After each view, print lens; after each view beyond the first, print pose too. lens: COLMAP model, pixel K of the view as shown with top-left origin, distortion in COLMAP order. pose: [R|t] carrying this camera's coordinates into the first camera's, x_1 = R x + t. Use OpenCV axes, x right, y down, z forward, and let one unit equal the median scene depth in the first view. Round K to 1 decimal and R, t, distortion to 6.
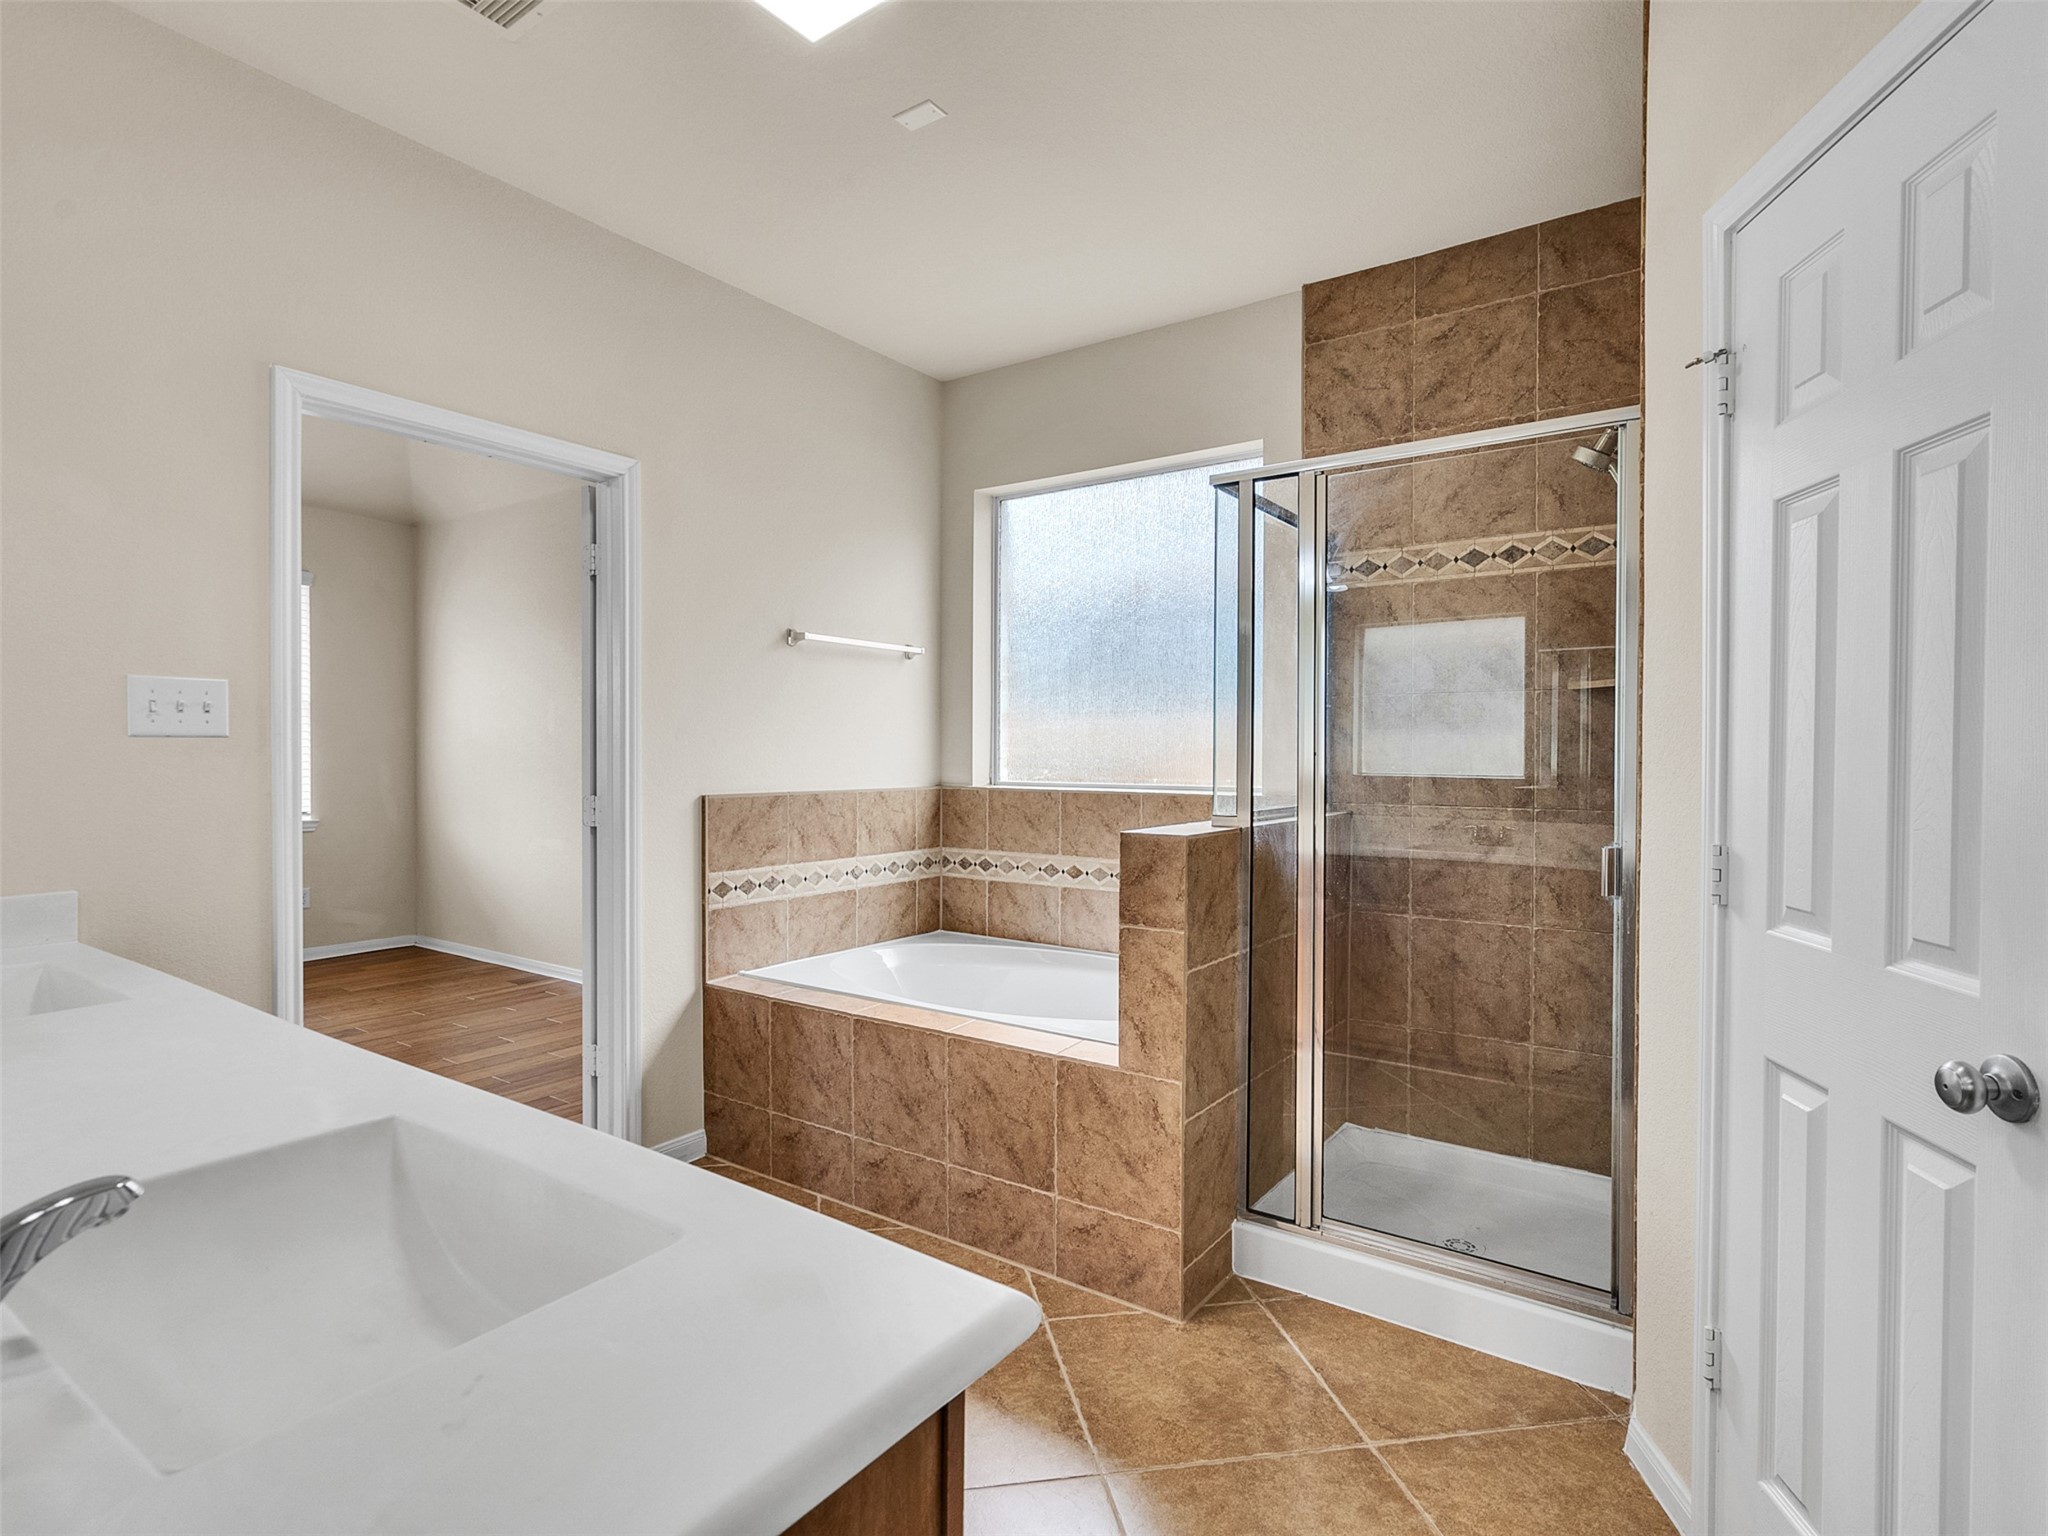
lens RADIAL K [[1046.8, 0, 1001.7], [0, 1046.8, 764.7], [0, 0, 1]] dist [-0.004192, 0.001948]
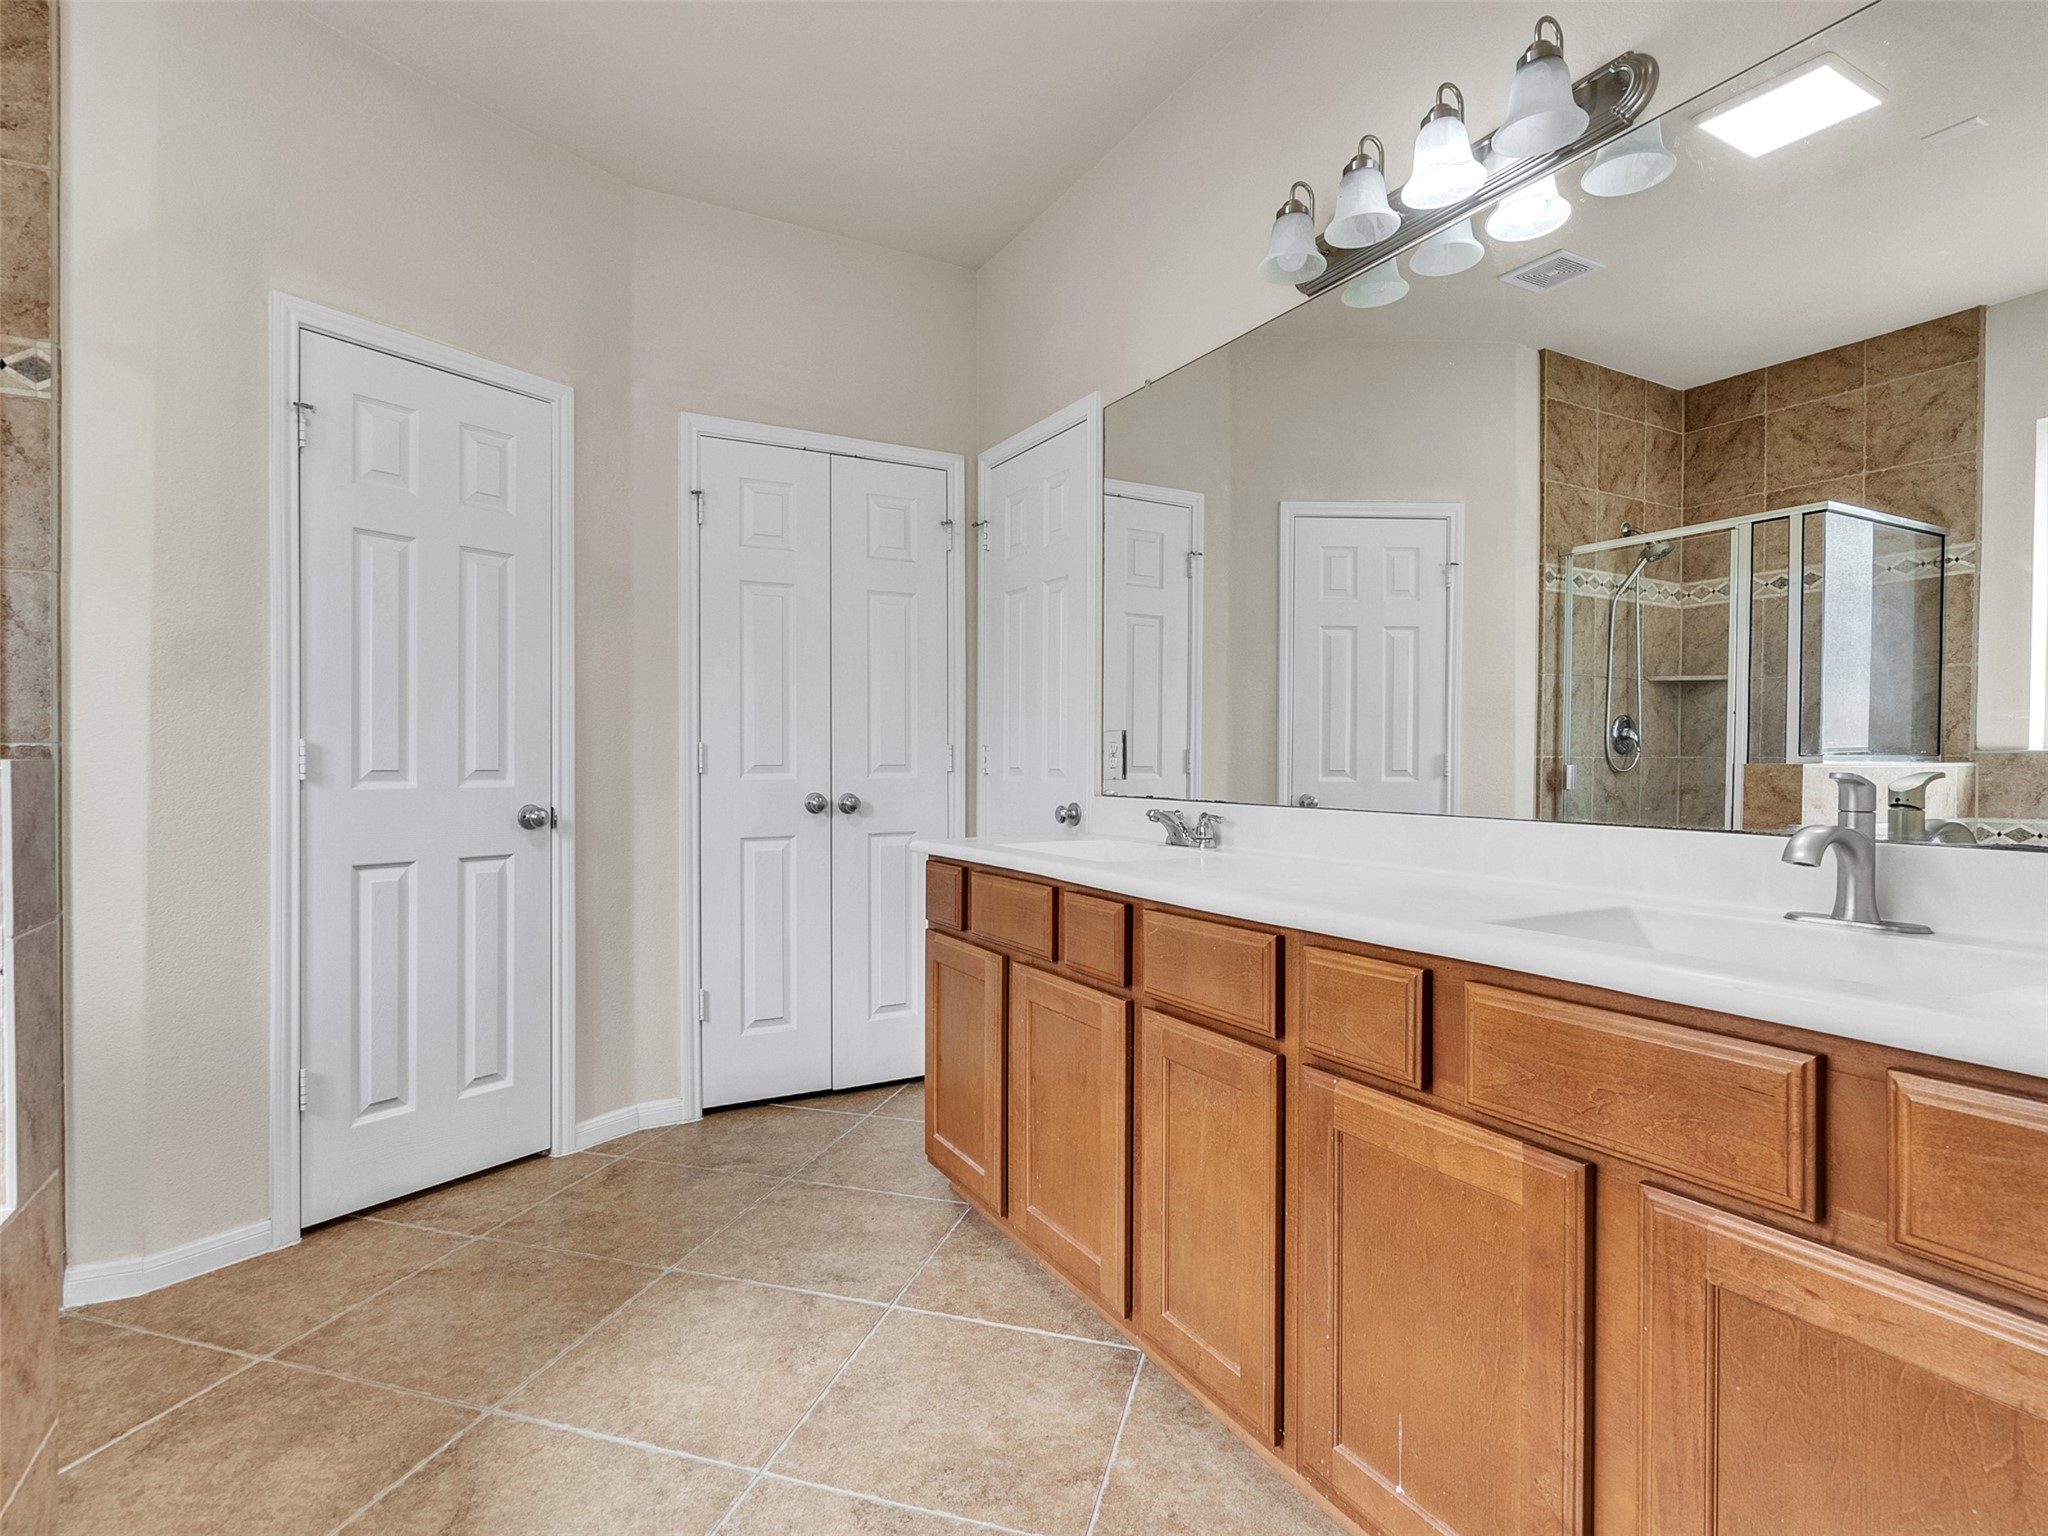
lens RADIAL K [[1046.8, 0, 1001.7], [0, 1046.8, 764.7], [0, 0, 1]] dist [-0.004192, 0.001948]
pose [[-0.897270, -0.008366, 0.441404, -0.466086], [-0.000821, 0.999850, 0.017281, 0.048502], [-0.441482, 0.015144, -0.897142, 1.039338]]
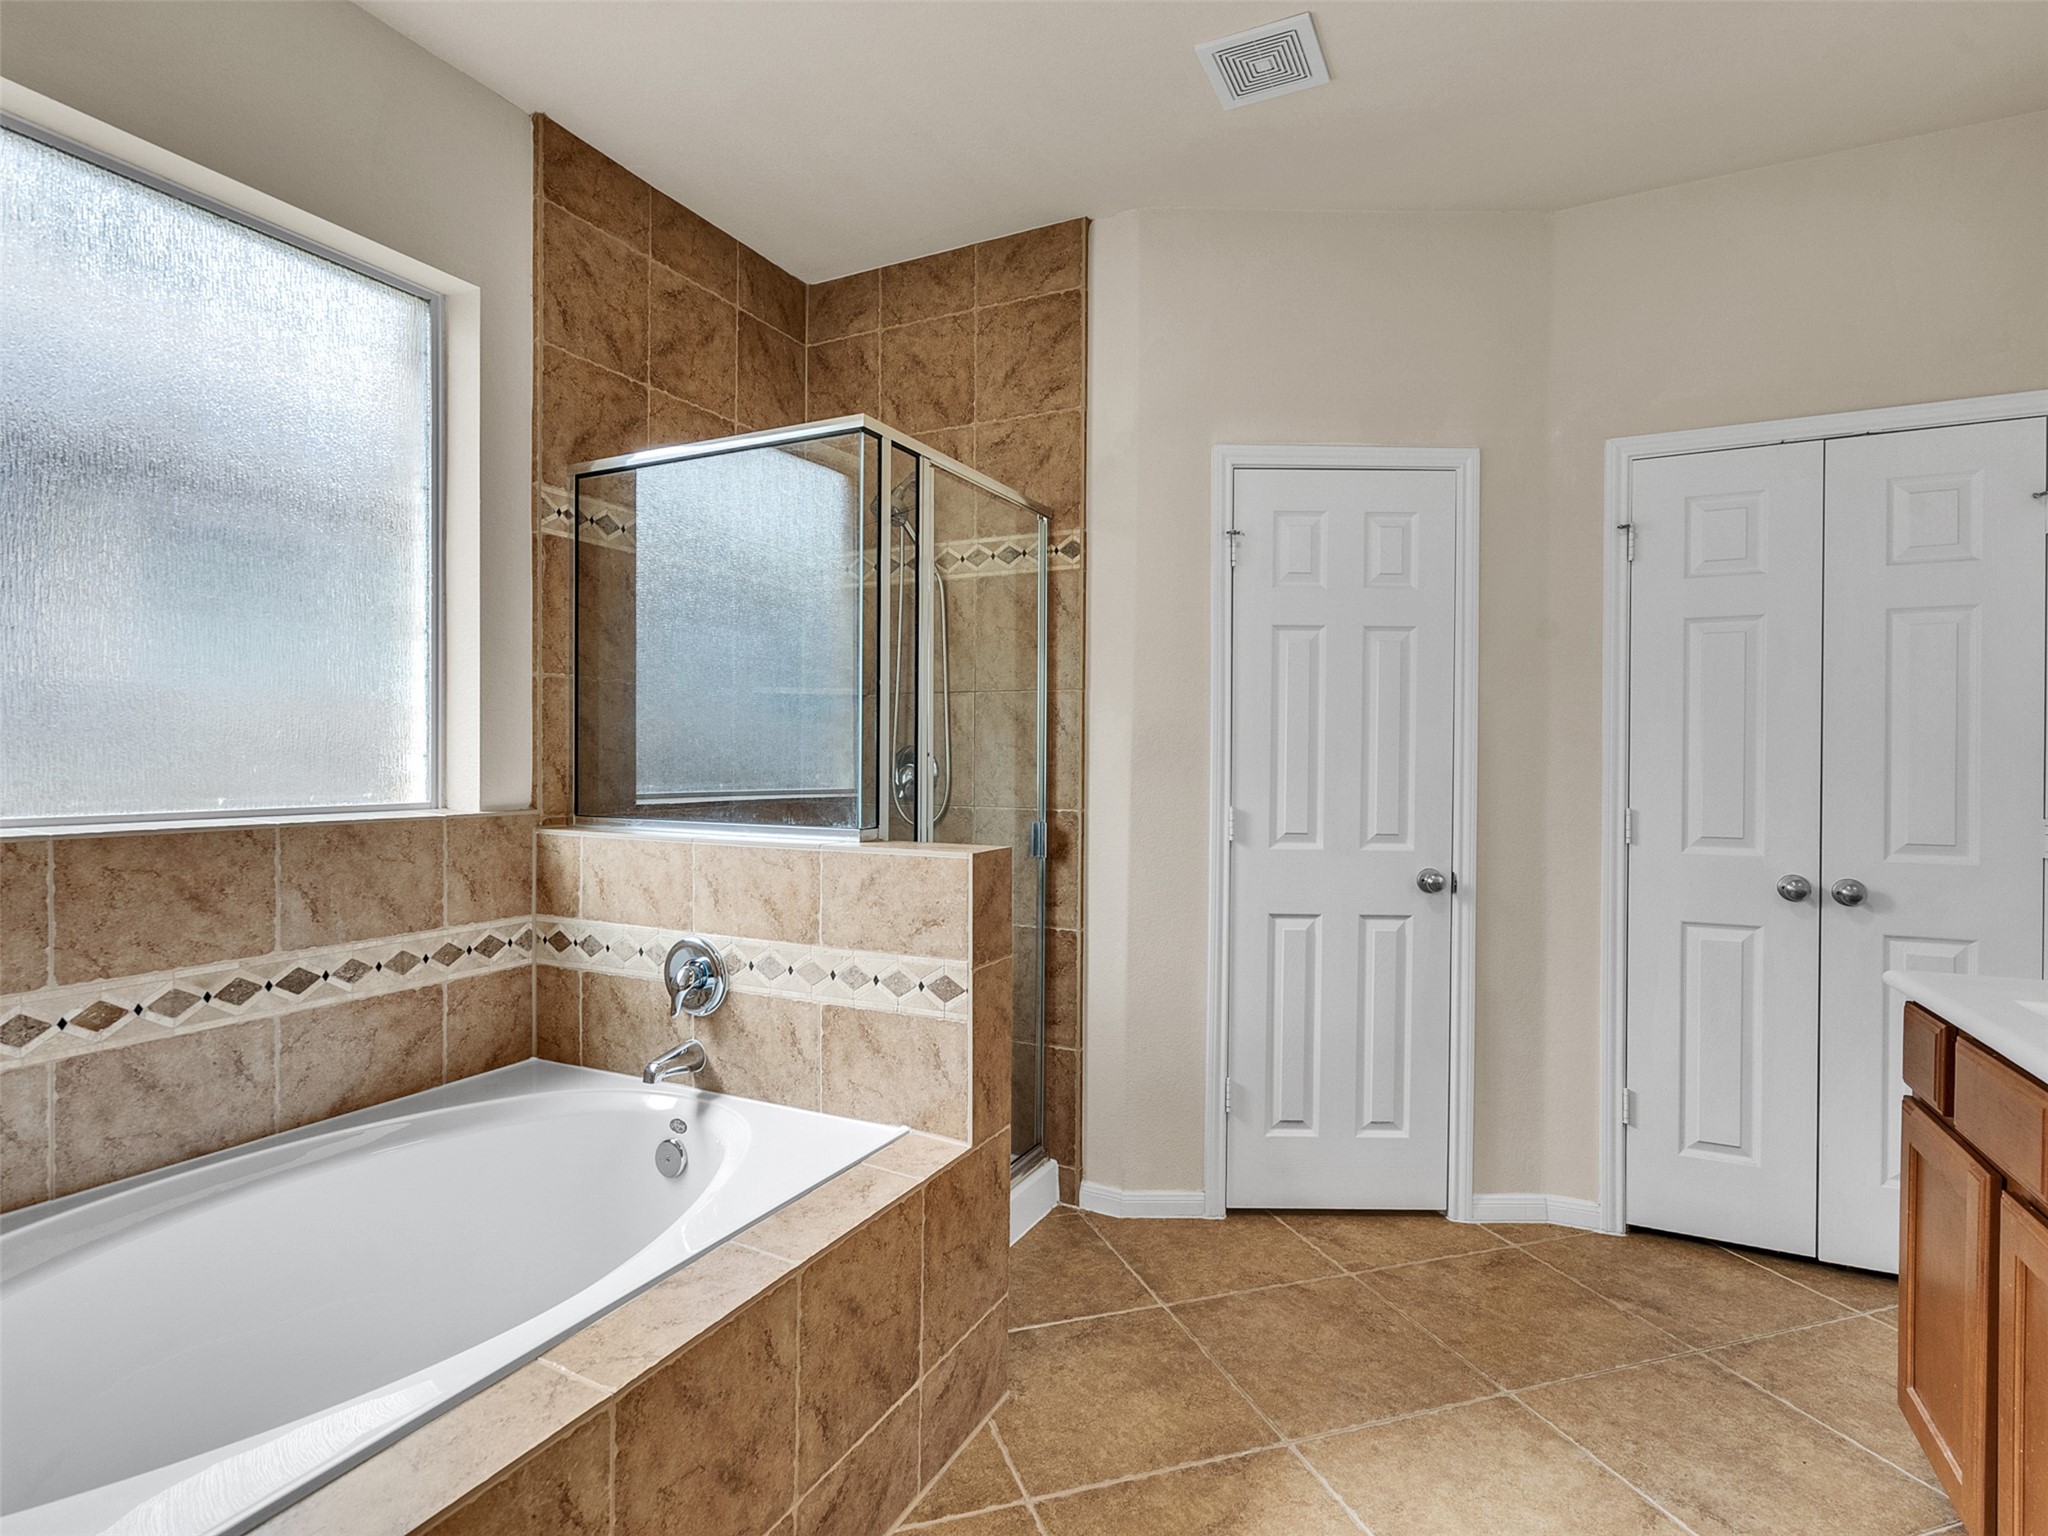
lens RADIAL K [[1046.8, 0, 1001.7], [0, 1046.8, 764.7], [0, 0, 1]] dist [-0.004192, 0.001948]
pose [[-0.149268, -0.013742, 0.988701, -0.565151], [0.004317, 0.999885, 0.014549, -0.012018], [-0.988787, 0.006440, -0.149192, 0.911882]]
